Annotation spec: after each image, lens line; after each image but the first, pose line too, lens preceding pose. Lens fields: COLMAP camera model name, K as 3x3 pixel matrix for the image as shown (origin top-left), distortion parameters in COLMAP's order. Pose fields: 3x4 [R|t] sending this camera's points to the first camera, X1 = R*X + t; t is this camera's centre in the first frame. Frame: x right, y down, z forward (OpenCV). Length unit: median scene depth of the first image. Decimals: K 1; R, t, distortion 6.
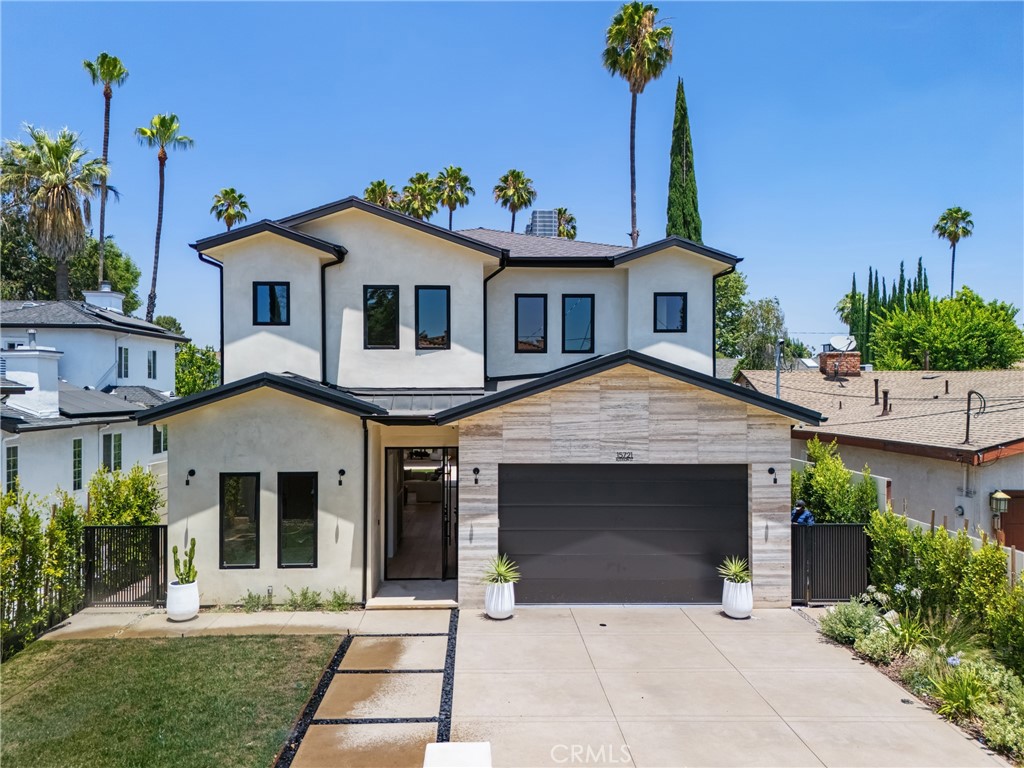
lens RADIAL K [[779.7, 0, 512.0], [0, 779.7, 384.0], [0, 0, 1]] dist [0.051044, -0.003334]
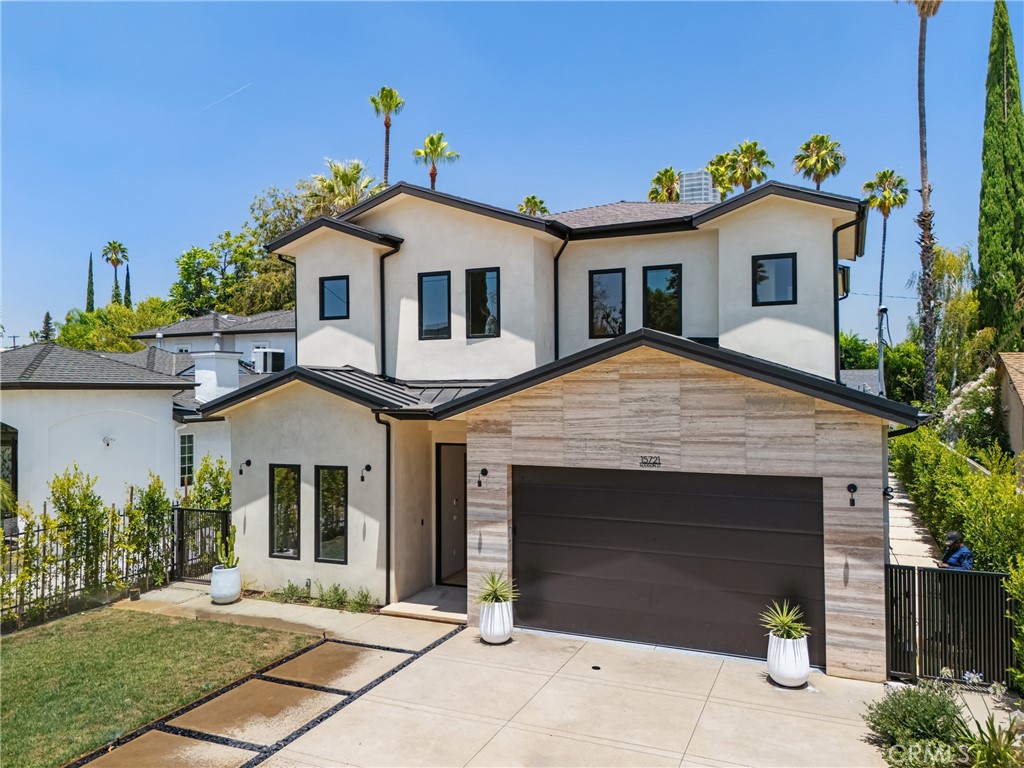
lens RADIAL K [[777.7, 0, 512.0], [0, 777.7, 384.0], [0, 0, 1]] dist [0.073114, -0.085589]
pose [[0.900241, -0.009881, -0.435279, 0.364785], [0.012051, 0.999925, 0.002224, 0.009439], [0.435224, -0.007247, 0.900293, 0.213774]]
